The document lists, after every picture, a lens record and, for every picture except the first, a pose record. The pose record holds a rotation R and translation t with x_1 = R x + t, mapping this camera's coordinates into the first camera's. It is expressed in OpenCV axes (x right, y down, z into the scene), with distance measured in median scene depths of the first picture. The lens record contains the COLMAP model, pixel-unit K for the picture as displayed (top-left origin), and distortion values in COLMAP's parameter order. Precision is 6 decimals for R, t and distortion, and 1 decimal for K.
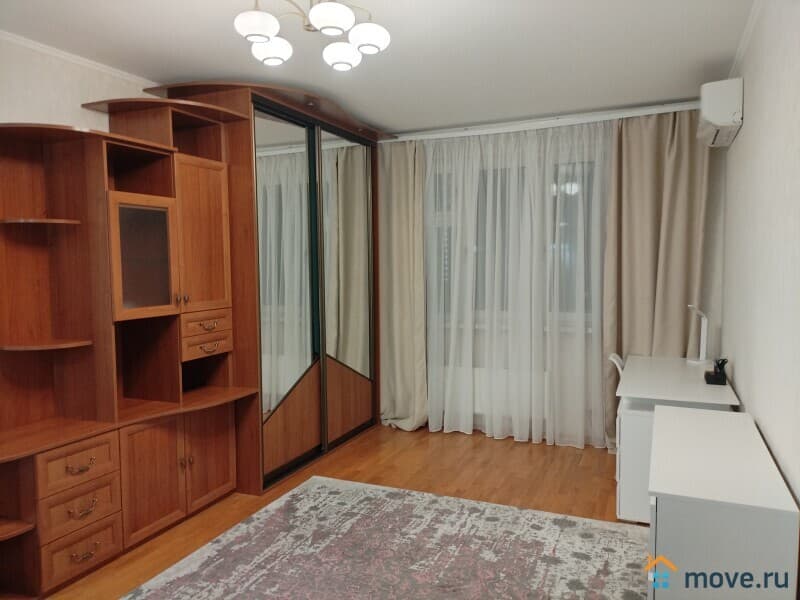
lens RADIAL K [[598.5, 0, 400.0], [0, 598.5, 300.0], [0, 0, 1]] dist [0.103348, -0.123333]
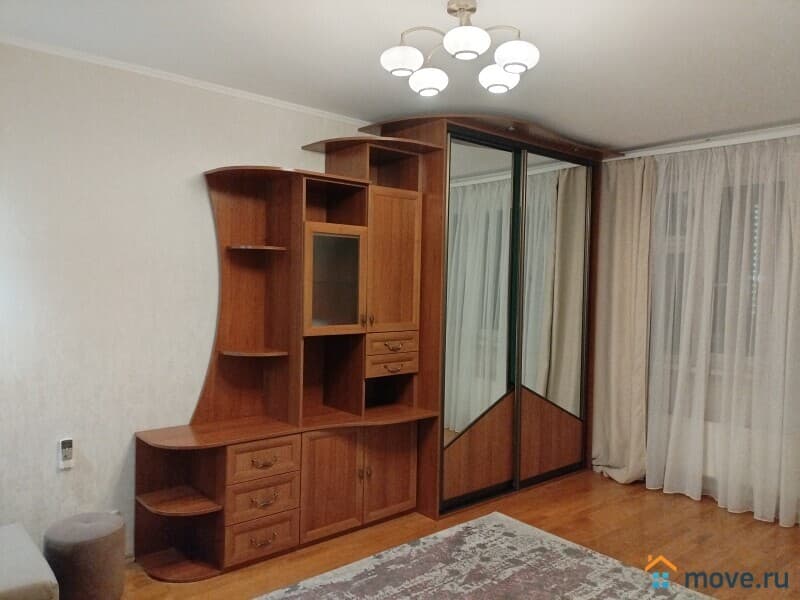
lens RADIAL K [[598.5, 0, 400.0], [0, 598.5, 300.0], [0, 0, 1]] dist [0.103348, -0.123333]
pose [[0.900262, 0.043935, -0.433127, 0.144098], [-0.060491, 0.997868, -0.024513, -0.013273], [0.431126, 0.048268, 0.901000, 0.061330]]
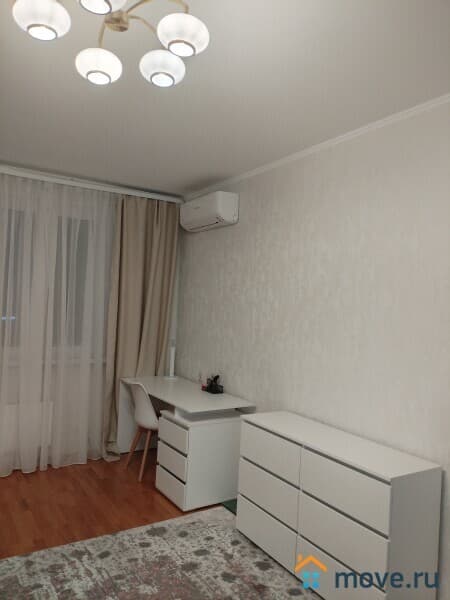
lens RADIAL K [[459.3, 0, 223.9], [0, 459.3, 286.2], [0, 0, 1]] dist [0.002548, -0.002686]
pose [[0.564078, 0.060318, 0.823516, -0.393507], [0.004276, 0.997102, -0.075962, -0.034924], [-0.825711, 0.046370, 0.562185, 0.354881]]
